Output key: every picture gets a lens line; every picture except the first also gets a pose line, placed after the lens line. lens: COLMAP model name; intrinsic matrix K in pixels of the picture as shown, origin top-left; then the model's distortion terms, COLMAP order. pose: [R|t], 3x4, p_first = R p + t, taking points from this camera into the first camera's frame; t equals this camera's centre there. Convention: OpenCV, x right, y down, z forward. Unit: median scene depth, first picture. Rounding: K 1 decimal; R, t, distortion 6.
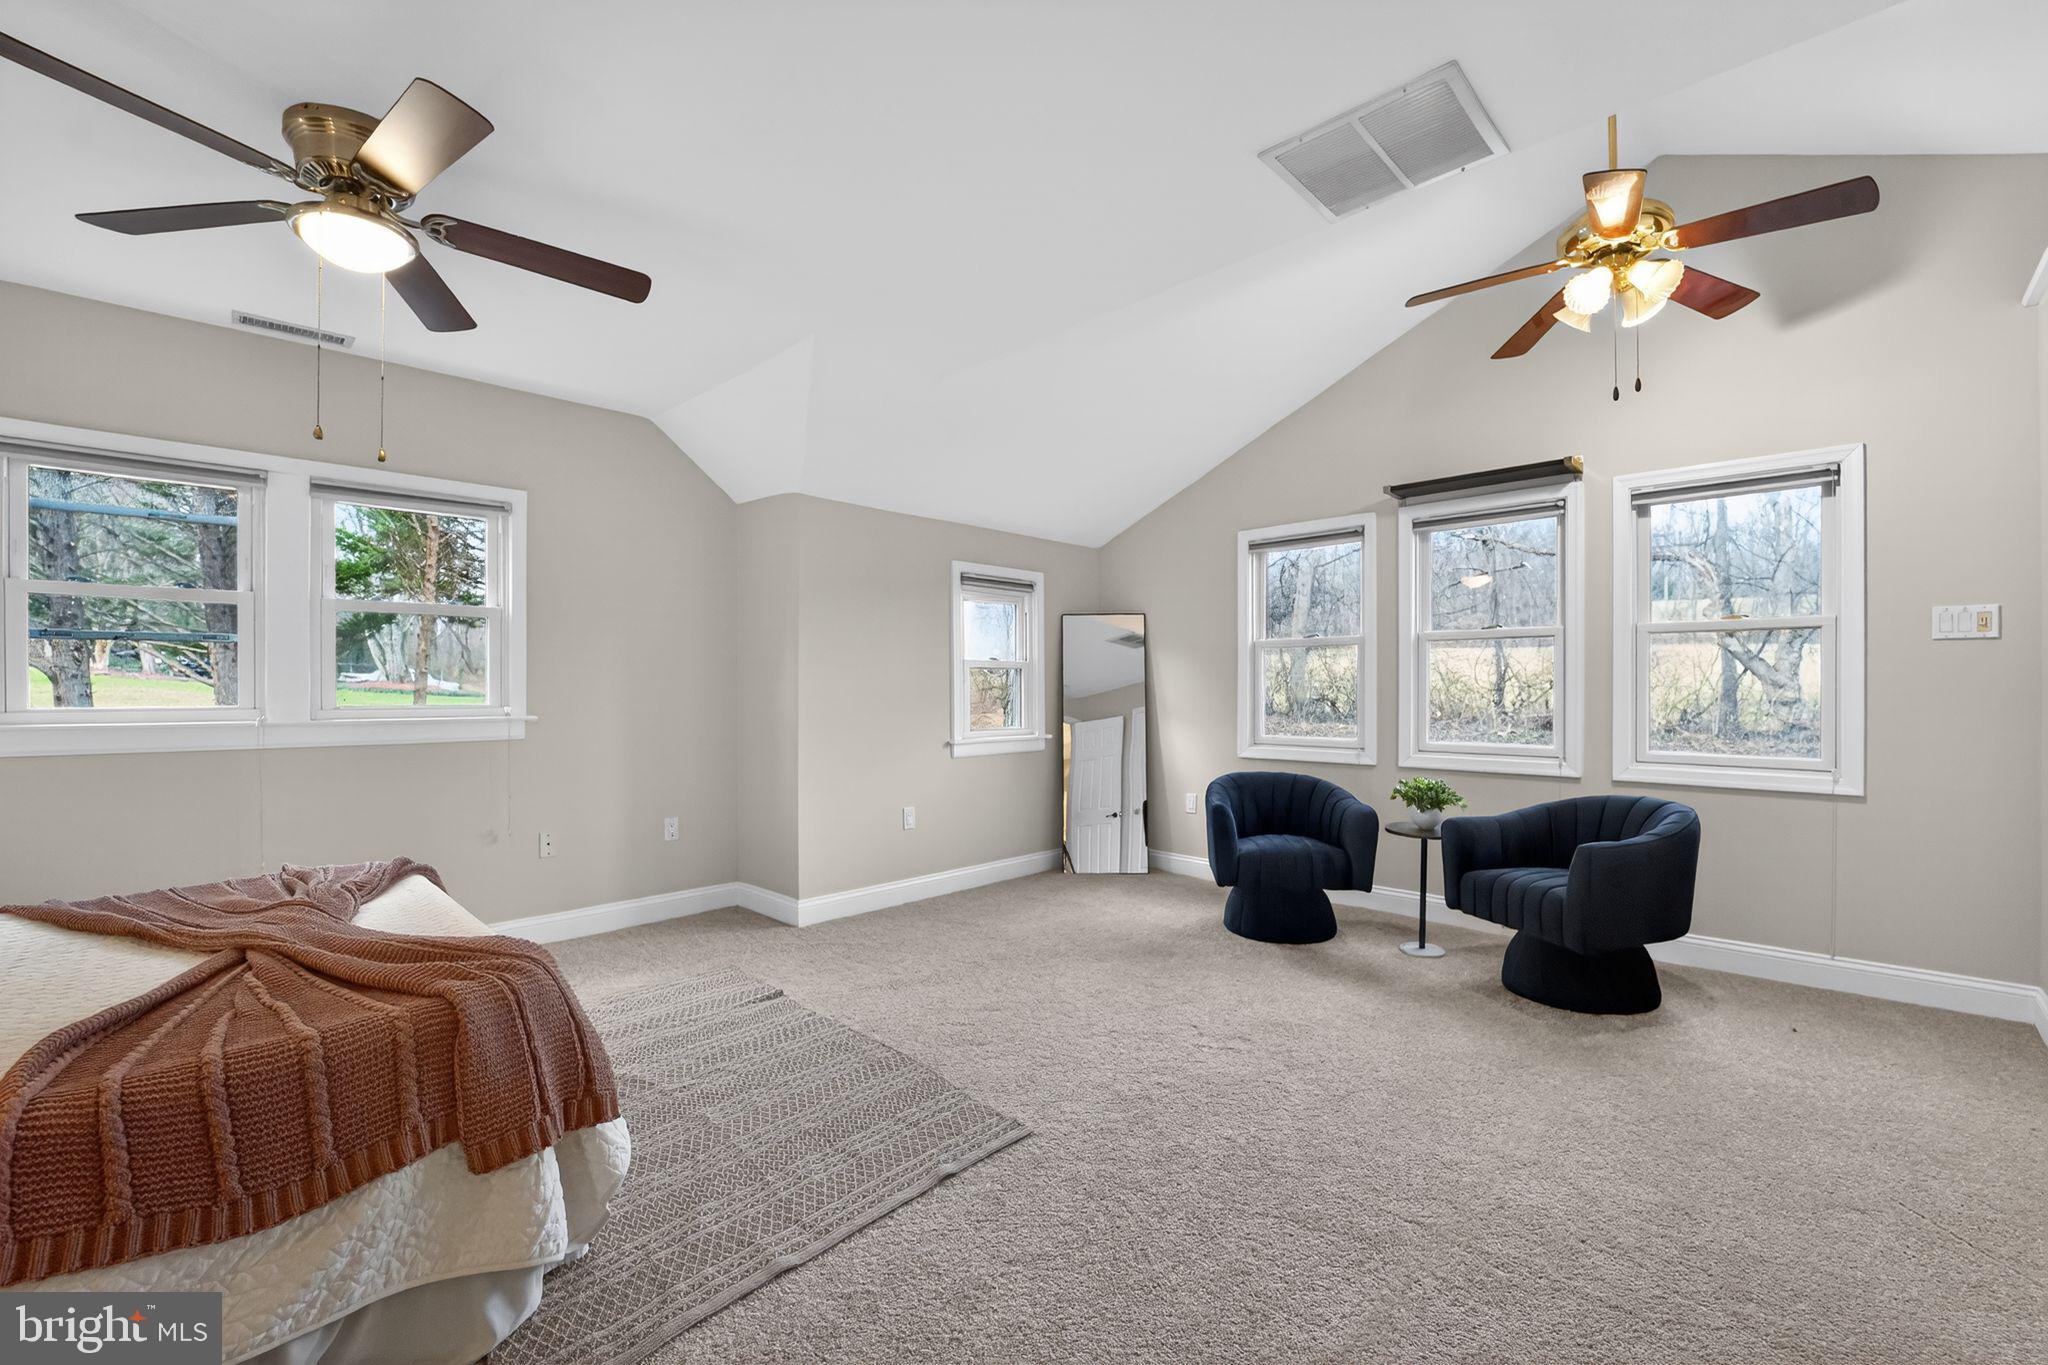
lens RADIAL K [[846.9, 0, 1039.4], [0, 846.9, 685.2], [0, 0, 1]] dist [-0.001348, -0.007506]
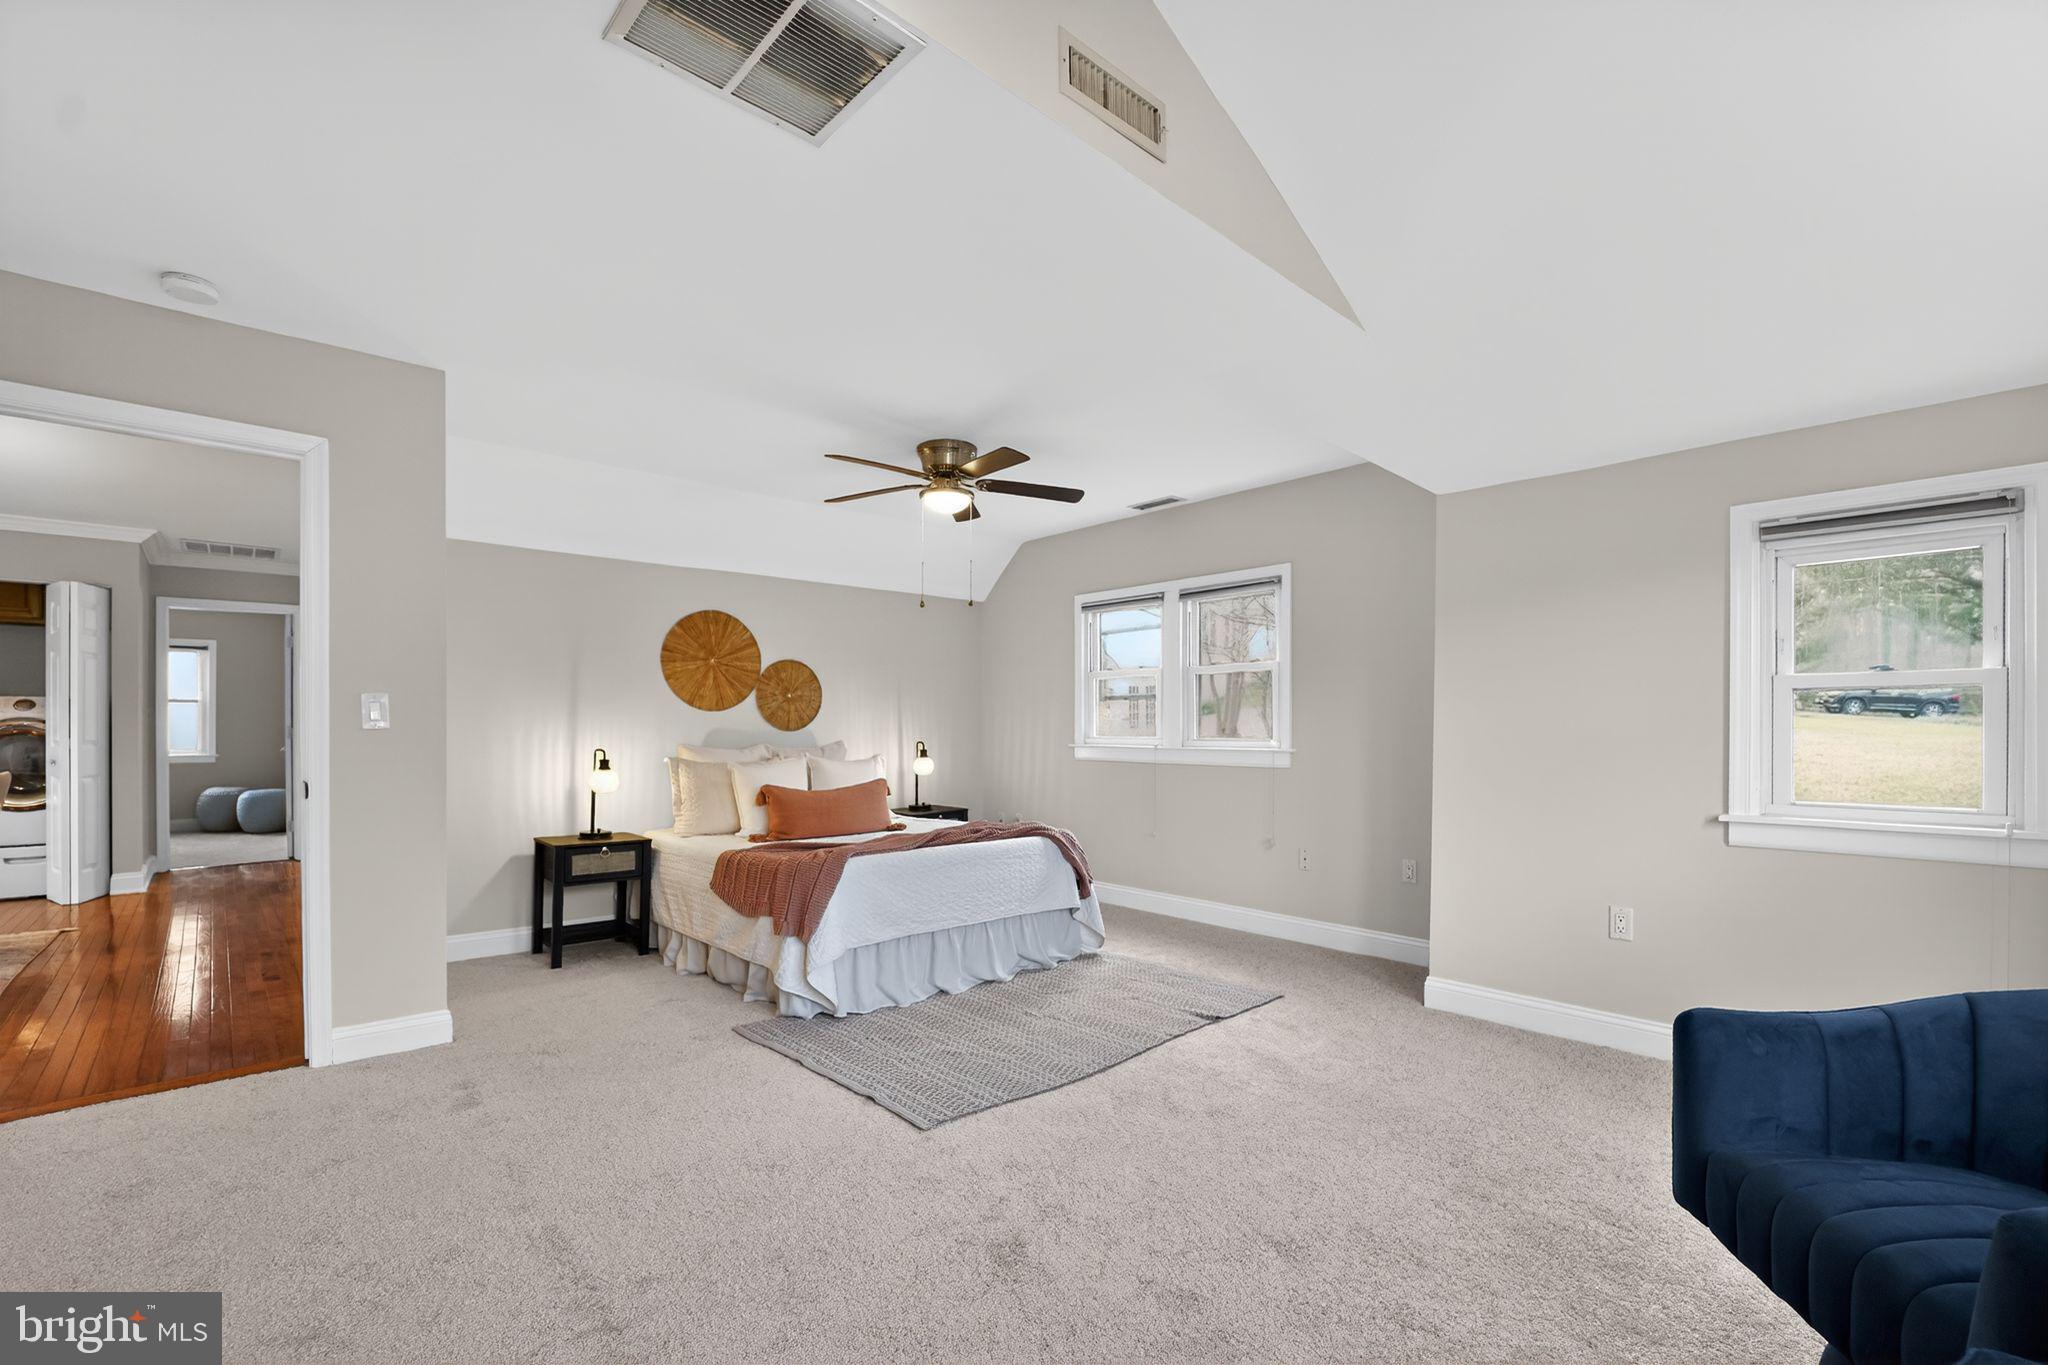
lens RADIAL K [[884.8, 0, 1069.7], [0, 884.8, 729.1], [0, 0, 1]] dist [-0.001679, -0.000196]
pose [[-0.029637, 0.000360, -0.999561, 0.667155], [-0.002326, 0.999997, 0.000429, 0.008107], [0.999558, 0.002338, -0.029636, 0.727014]]
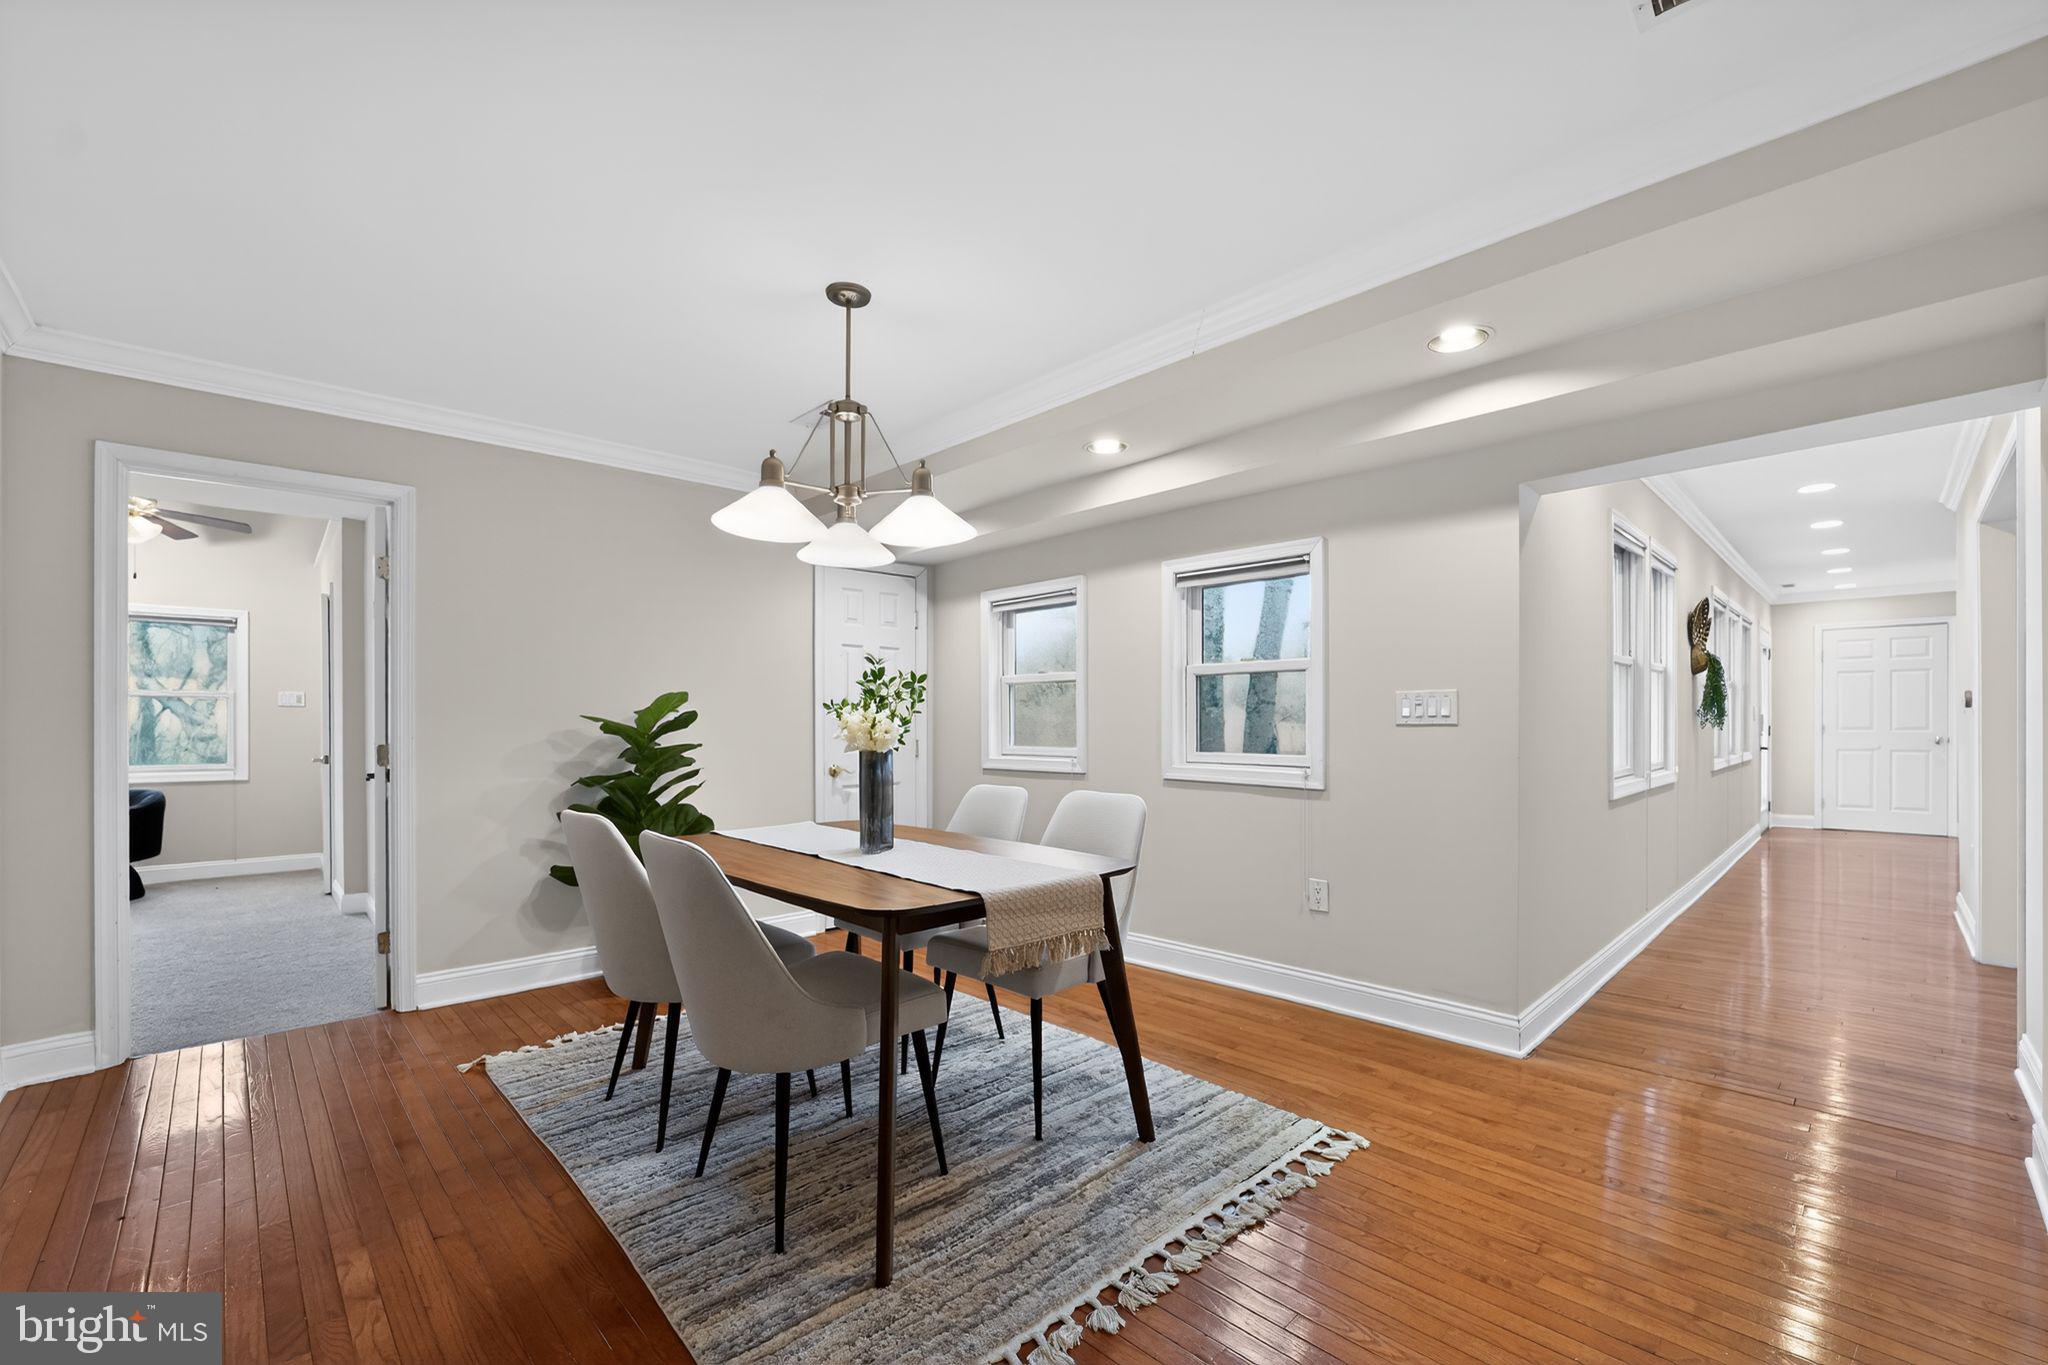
lens RADIAL K [[855.0, 0, 1016.6], [0, 855.0, 722.4], [0, 0, 1]] dist [-0.002903, -0.000407]
pose [[0.082169, -0.004418, 0.996609, -0.332415], [0.002758, 0.999987, 0.004205, -0.004982], [-0.996615, 0.002403, 0.082180, -0.367699]]
